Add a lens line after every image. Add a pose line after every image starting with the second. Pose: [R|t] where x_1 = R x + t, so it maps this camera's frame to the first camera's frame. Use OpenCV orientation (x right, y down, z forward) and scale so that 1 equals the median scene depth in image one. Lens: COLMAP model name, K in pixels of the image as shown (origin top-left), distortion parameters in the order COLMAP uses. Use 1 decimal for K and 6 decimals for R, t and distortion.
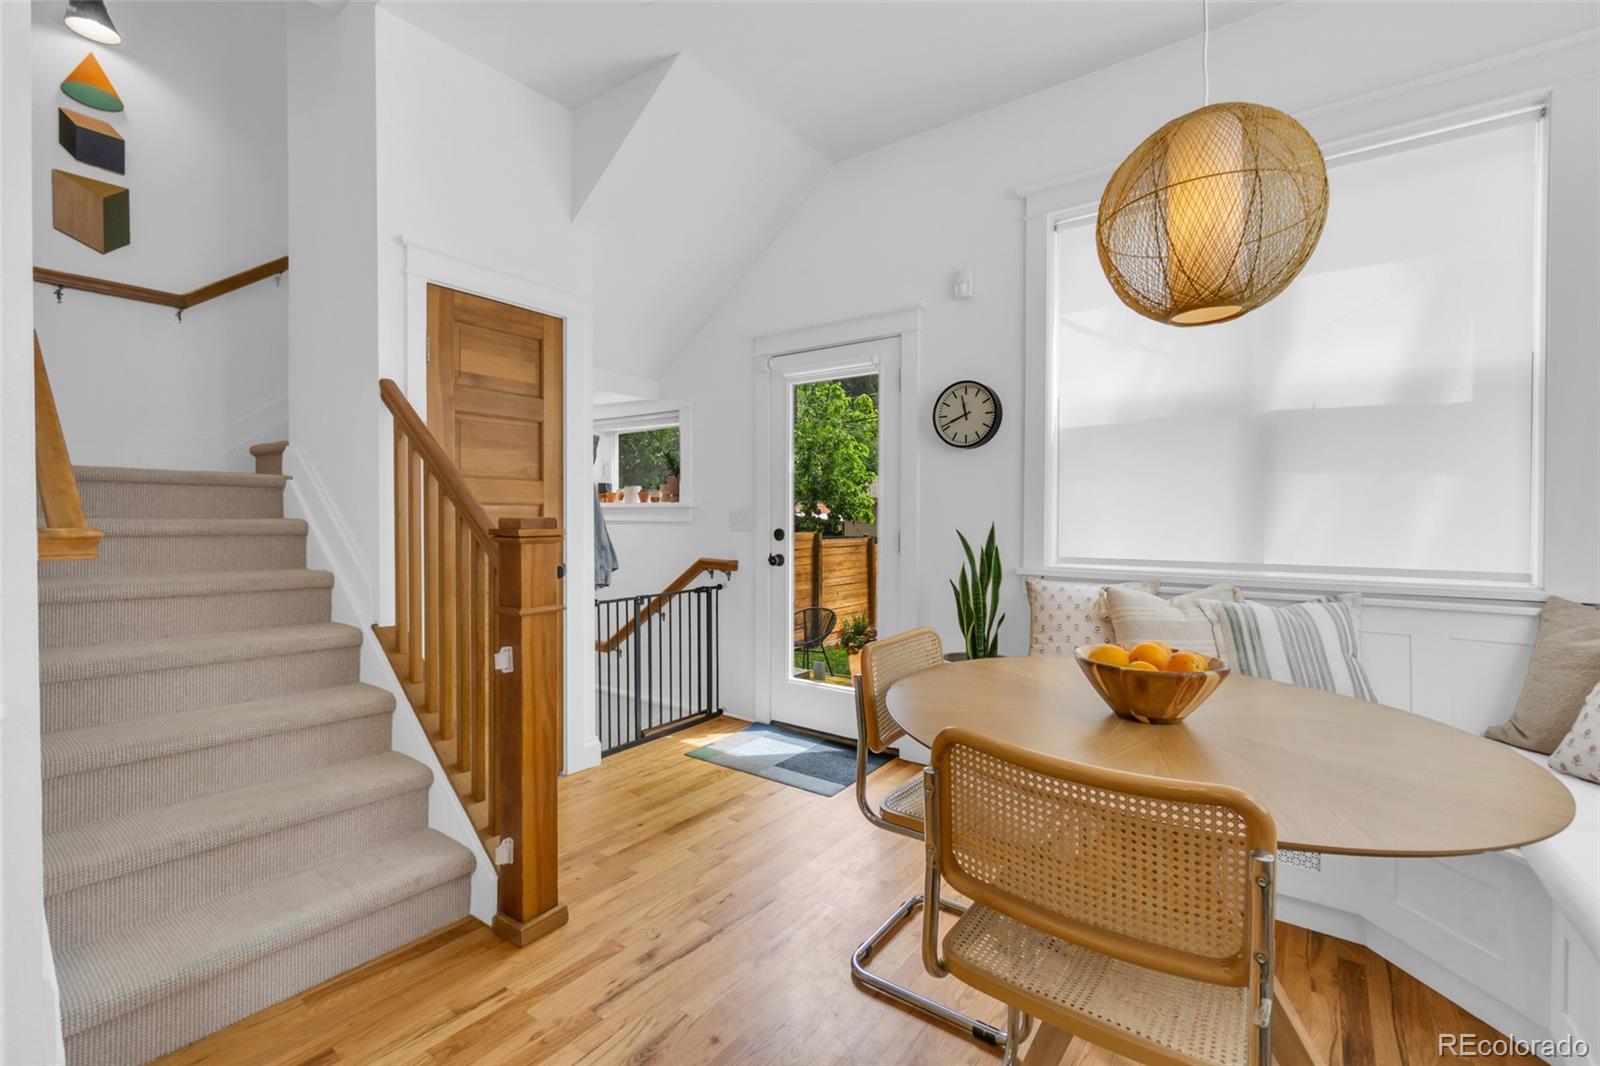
lens RADIAL K [[691.8, 0, 794.9], [0, 691.8, 524.5], [0, 0, 1]] dist [-0.007107, 0.000182]
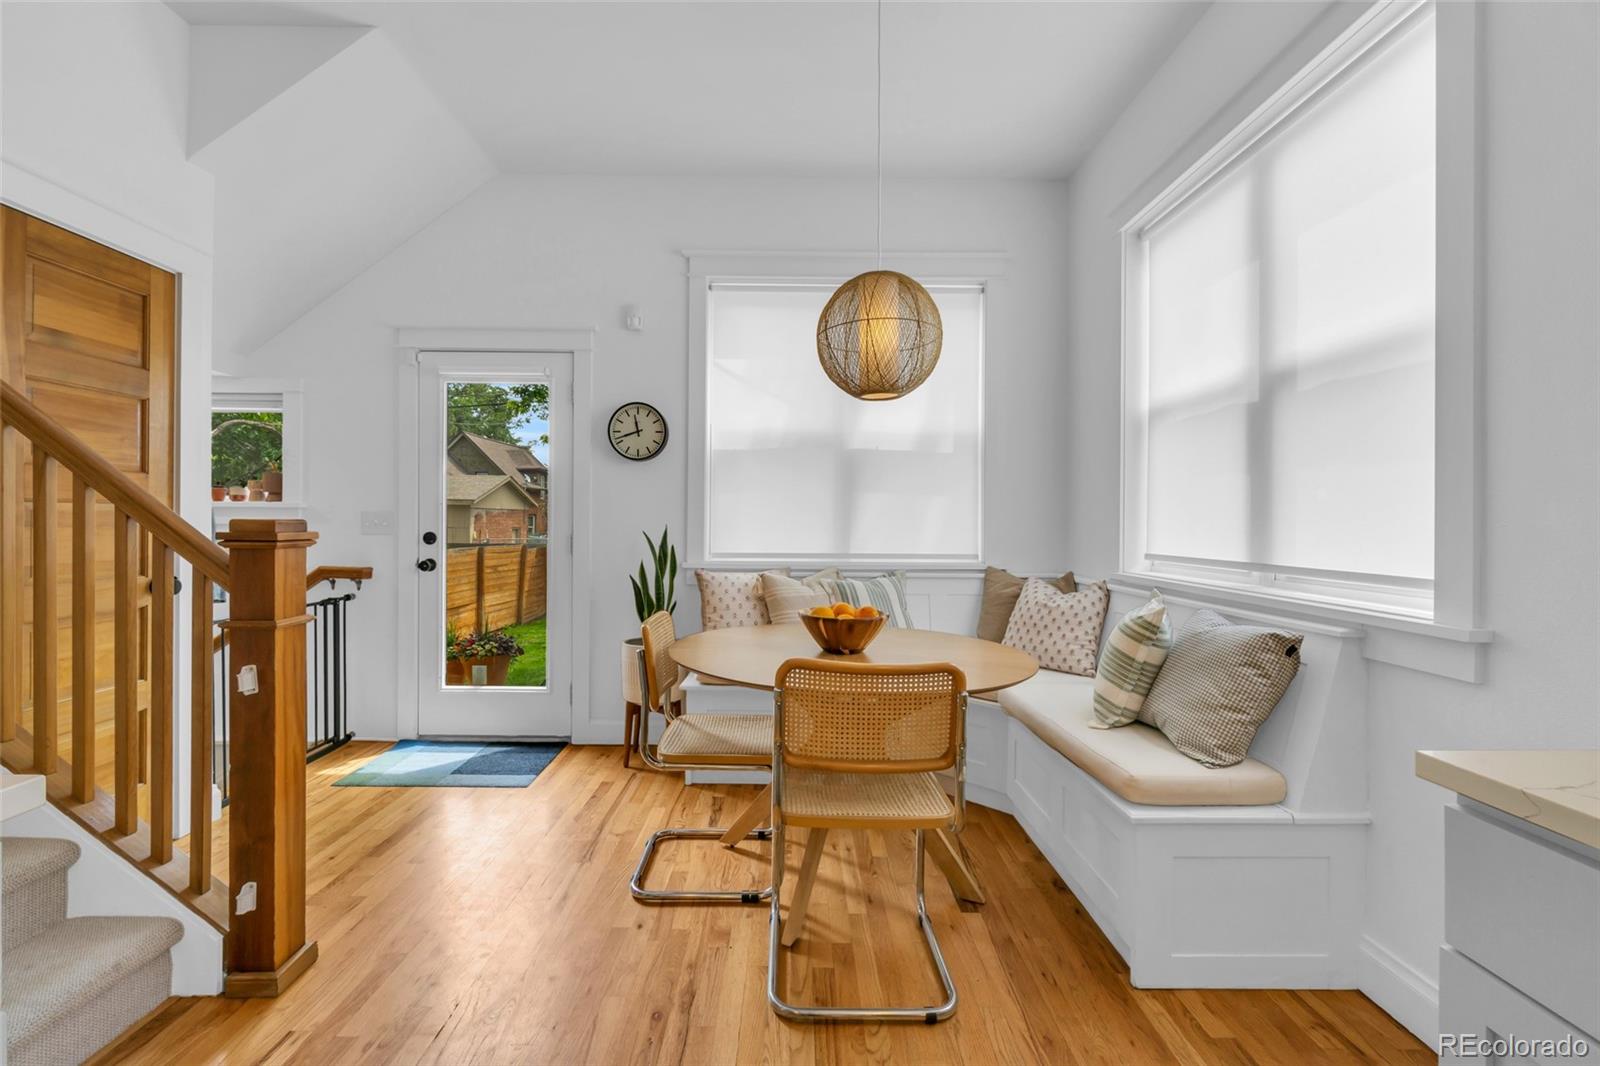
lens RADIAL K [[691.8, 0, 794.9], [0, 691.8, 524.5], [0, 0, 1]] dist [-0.007107, 0.000182]
pose [[0.797413, -0.000375, 0.603434, -0.249086], [0.002943, 0.999990, -0.003268, 0.000561], [-0.603427, 0.004382, 0.797407, -0.080274]]
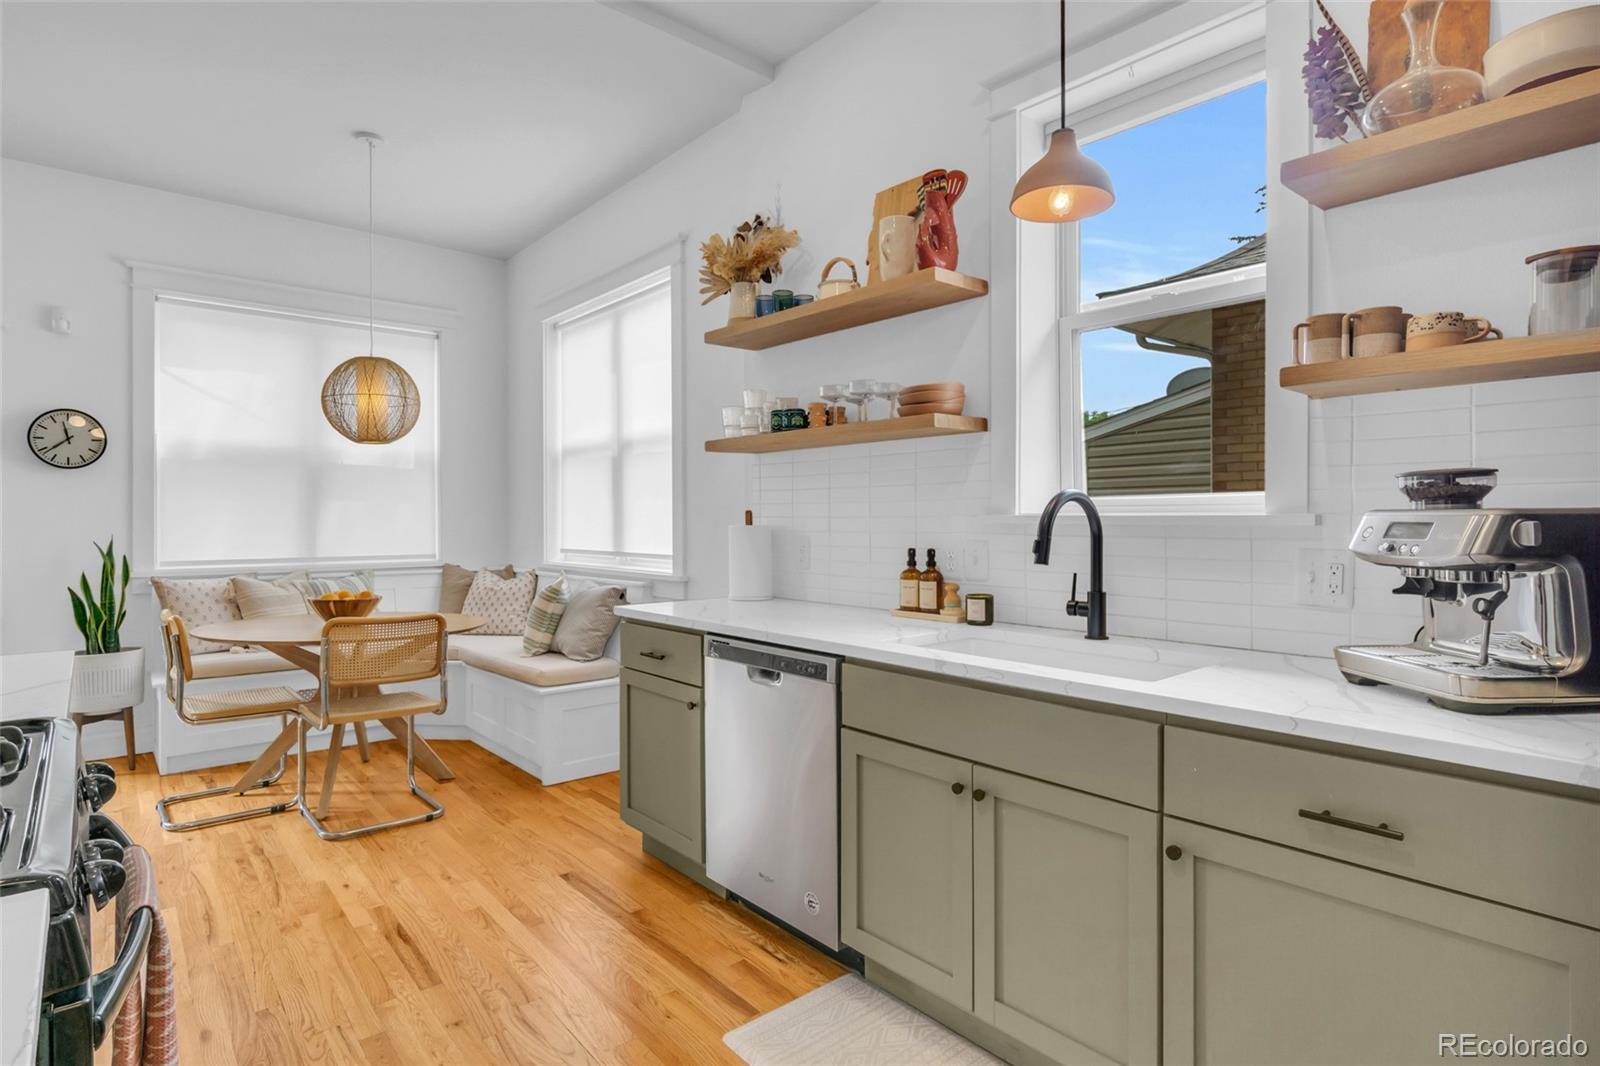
lens RADIAL K [[823.0, 0, 804.6], [0, 823.0, 524.7], [0, 0, 1]] dist [-0.013153, -0.000197]
pose [[0.208943, -0.008546, 0.977891, -0.817932], [0.014160, 0.999883, 0.005713, -0.011998], [-0.977825, 0.012653, 0.209039, -0.449220]]
